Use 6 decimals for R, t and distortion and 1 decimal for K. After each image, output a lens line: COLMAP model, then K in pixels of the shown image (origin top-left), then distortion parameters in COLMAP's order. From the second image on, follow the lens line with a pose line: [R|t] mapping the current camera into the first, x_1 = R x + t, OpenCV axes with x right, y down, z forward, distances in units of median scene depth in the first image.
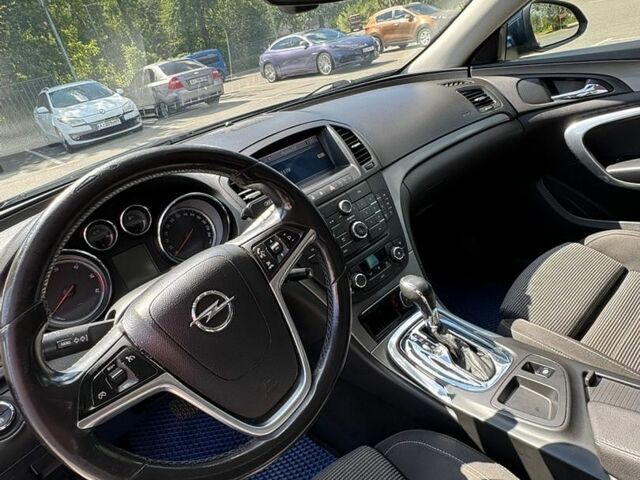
lens RADIAL K [[427.3, 0, 319.5], [0, 427.3, 239.9], [0, 0, 1]] dist [-0.001680, -0.001012]
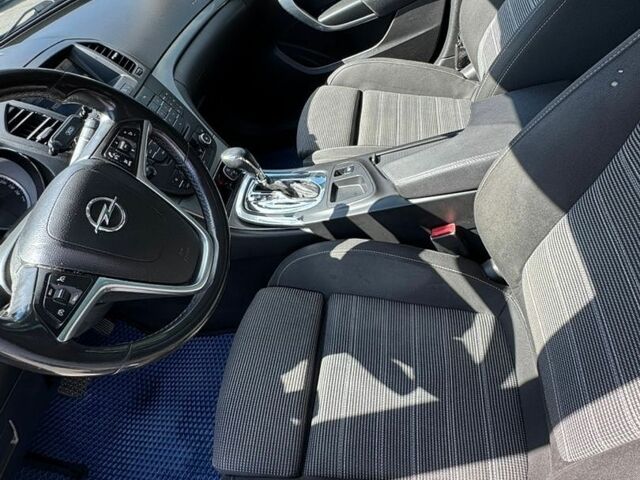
lens RADIAL K [[427.3, 0, 319.3], [0, 427.3, 241.1], [0, 0, 1]] dist [-0.001680, -0.001012]
pose [[0.773990, -0.473445, 0.420463, -0.209543], [0.392717, 0.879816, 0.267764, 0.097593], [-0.496701, -0.042124, 0.866899, -0.137950]]
